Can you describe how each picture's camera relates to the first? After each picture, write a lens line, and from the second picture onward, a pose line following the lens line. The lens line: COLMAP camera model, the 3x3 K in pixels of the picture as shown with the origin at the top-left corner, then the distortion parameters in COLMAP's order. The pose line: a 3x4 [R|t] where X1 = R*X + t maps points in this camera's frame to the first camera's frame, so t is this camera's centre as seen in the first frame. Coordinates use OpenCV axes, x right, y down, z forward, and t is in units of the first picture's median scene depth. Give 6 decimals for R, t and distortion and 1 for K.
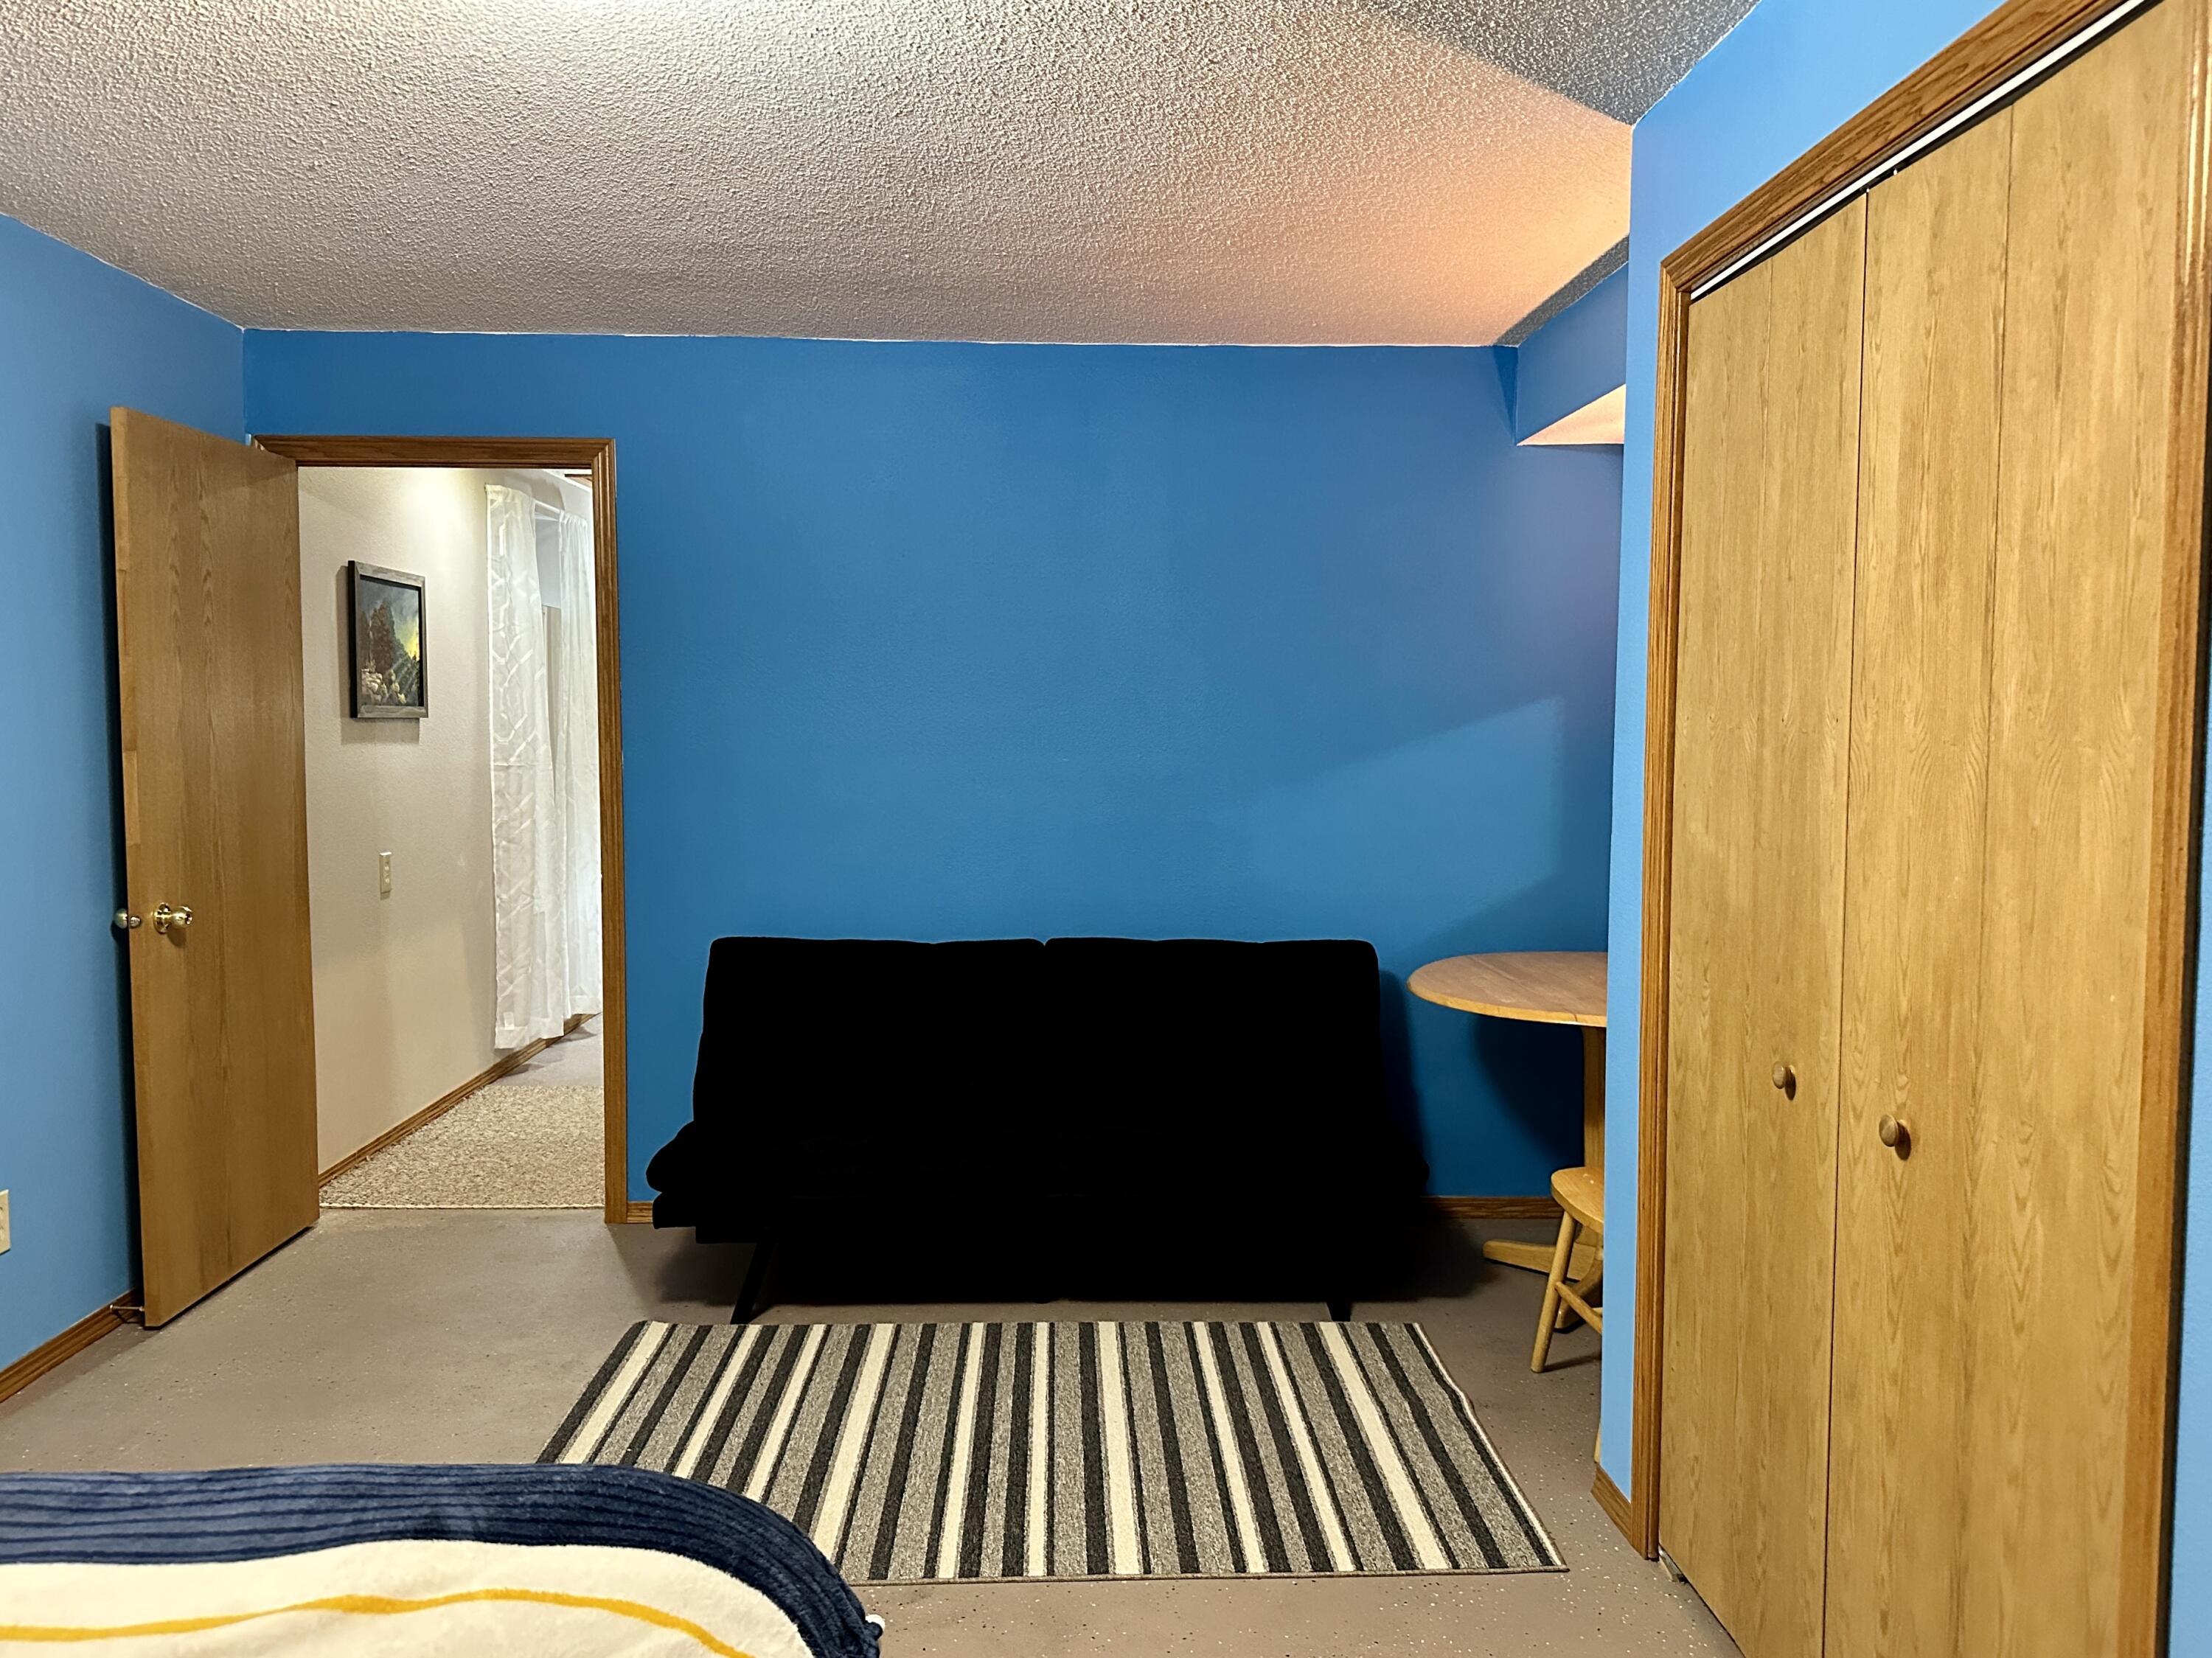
lens RADIAL K [[1535.3, 0, 1098.4], [0, 1535.3, 834.7], [0, 0, 1]] dist [0.072016, -0.093068]
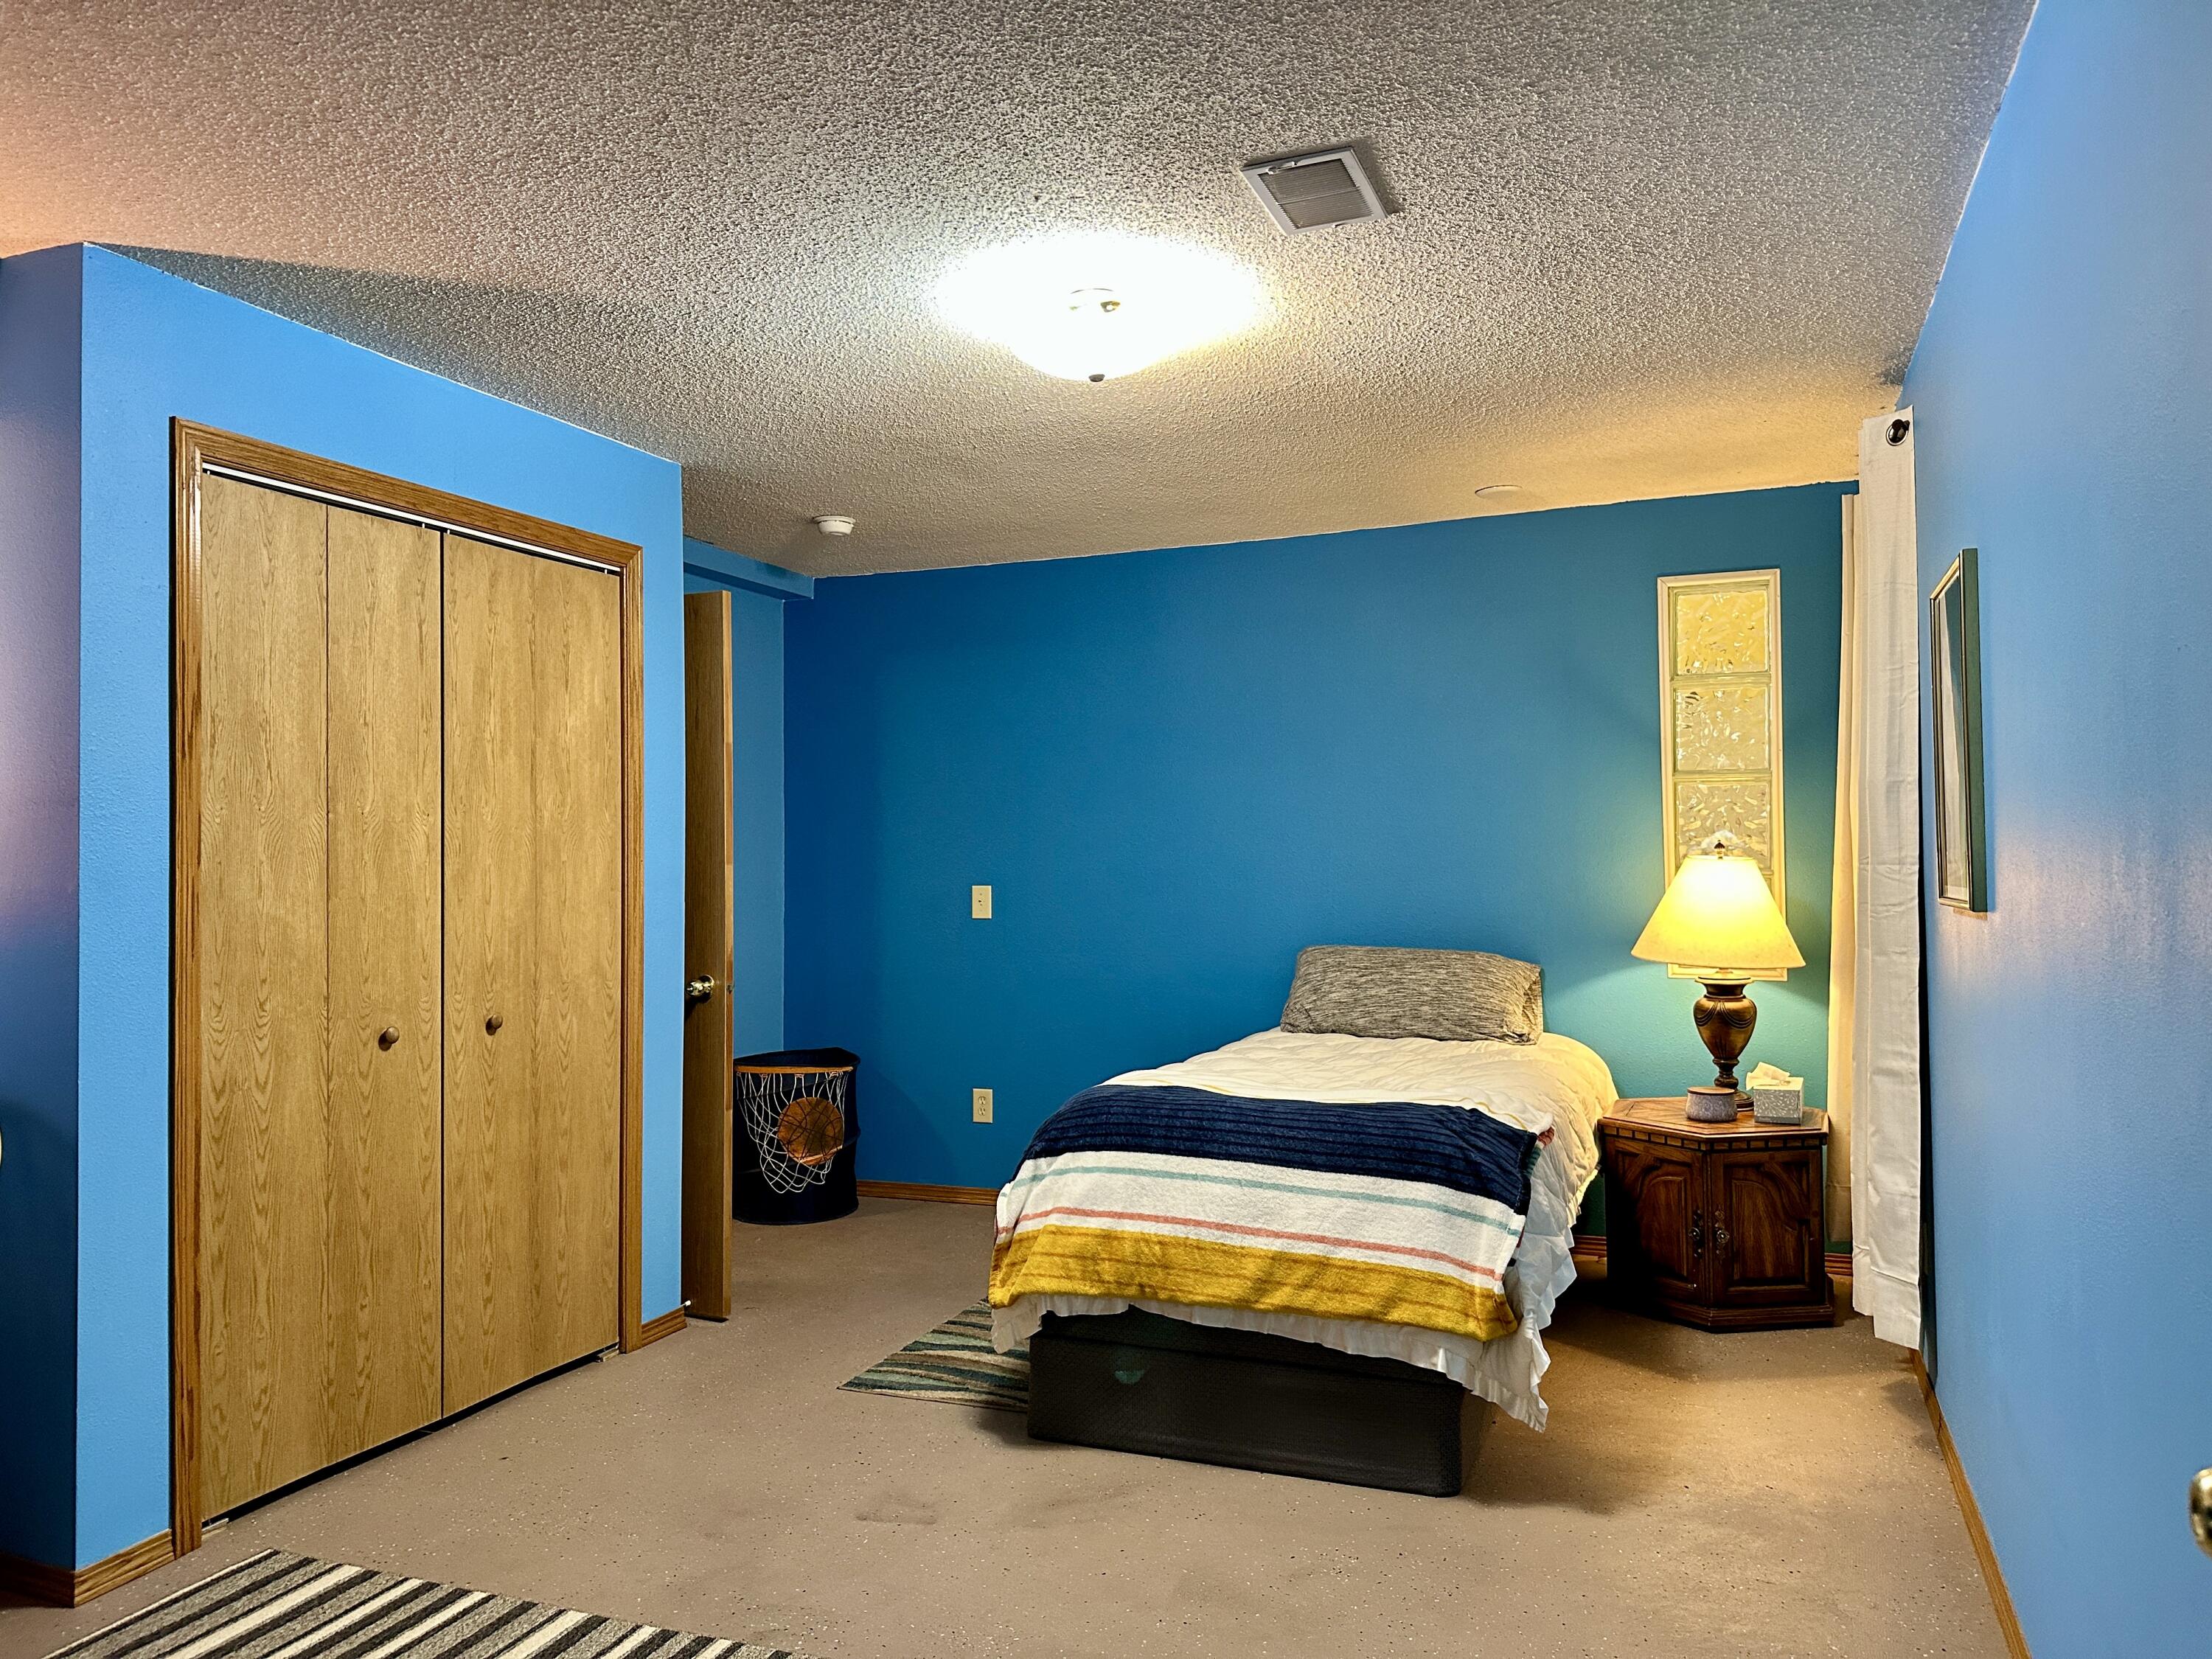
lens RADIAL K [[1535.4, 0, 1104.4], [0, 1535.4, 829.8], [0, 0, 1]] dist [0.072016, -0.093068]
pose [[-0.905731, 0.004458, 0.423830, -1.136257], [0.030868, 0.997983, 0.055469, -0.154148], [-0.422728, 0.063323, -0.904042, 2.667032]]
